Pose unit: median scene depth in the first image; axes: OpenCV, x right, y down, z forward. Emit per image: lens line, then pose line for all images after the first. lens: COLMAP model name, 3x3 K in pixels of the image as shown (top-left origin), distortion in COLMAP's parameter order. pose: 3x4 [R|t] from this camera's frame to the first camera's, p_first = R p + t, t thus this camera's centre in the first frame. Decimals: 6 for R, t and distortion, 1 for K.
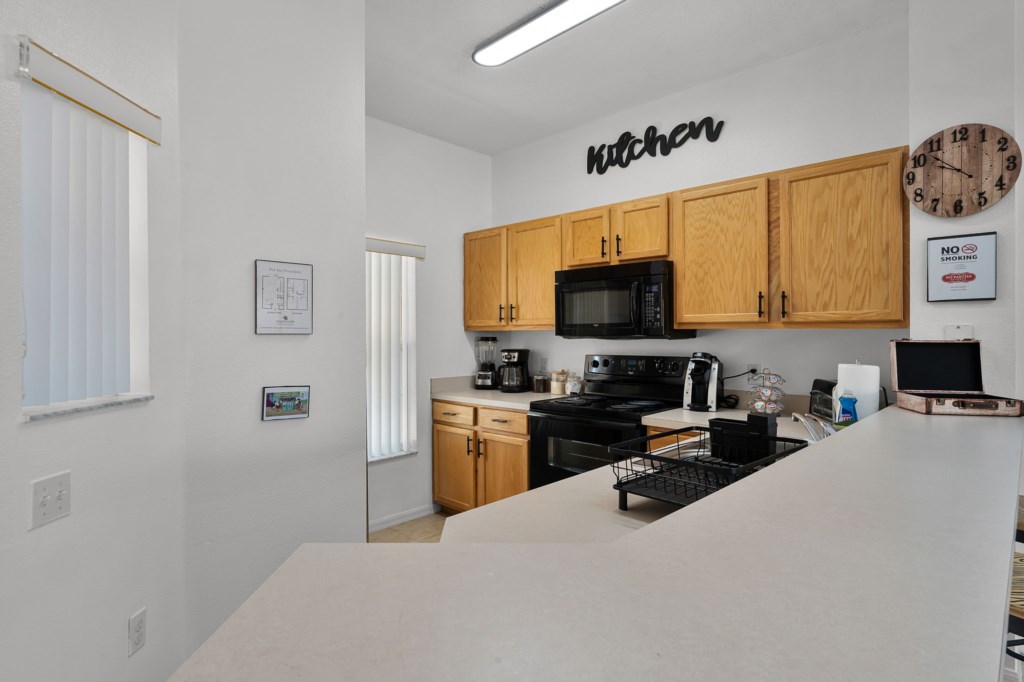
lens RADIAL K [[527.1, 0, 513.6], [0, 527.1, 339.0], [0, 0, 1]] dist [-0.003178, -0.000438]
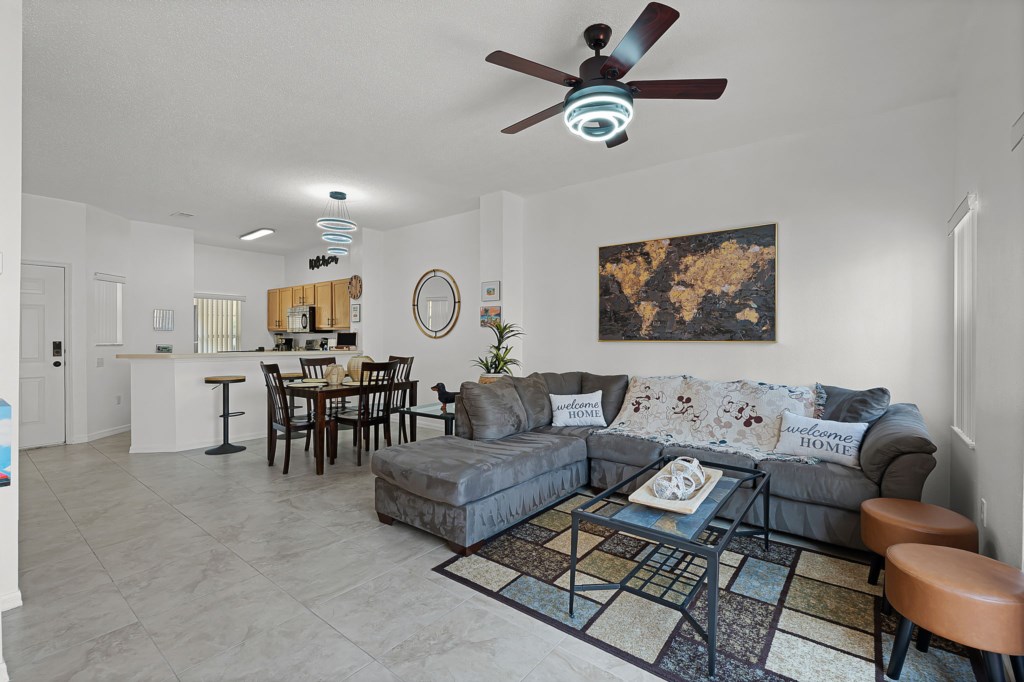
lens RADIAL K [[450.0, 0, 515.1], [0, 450.0, 338.2], [0, 0, 1]] dist [-0.010023, -0.000145]
pose [[0.994684, 0.000783, 0.102969, 1.645736], [0.000056, 0.999967, -0.008142, 0.070837], [-0.102972, 0.008104, 0.994651, -2.289895]]
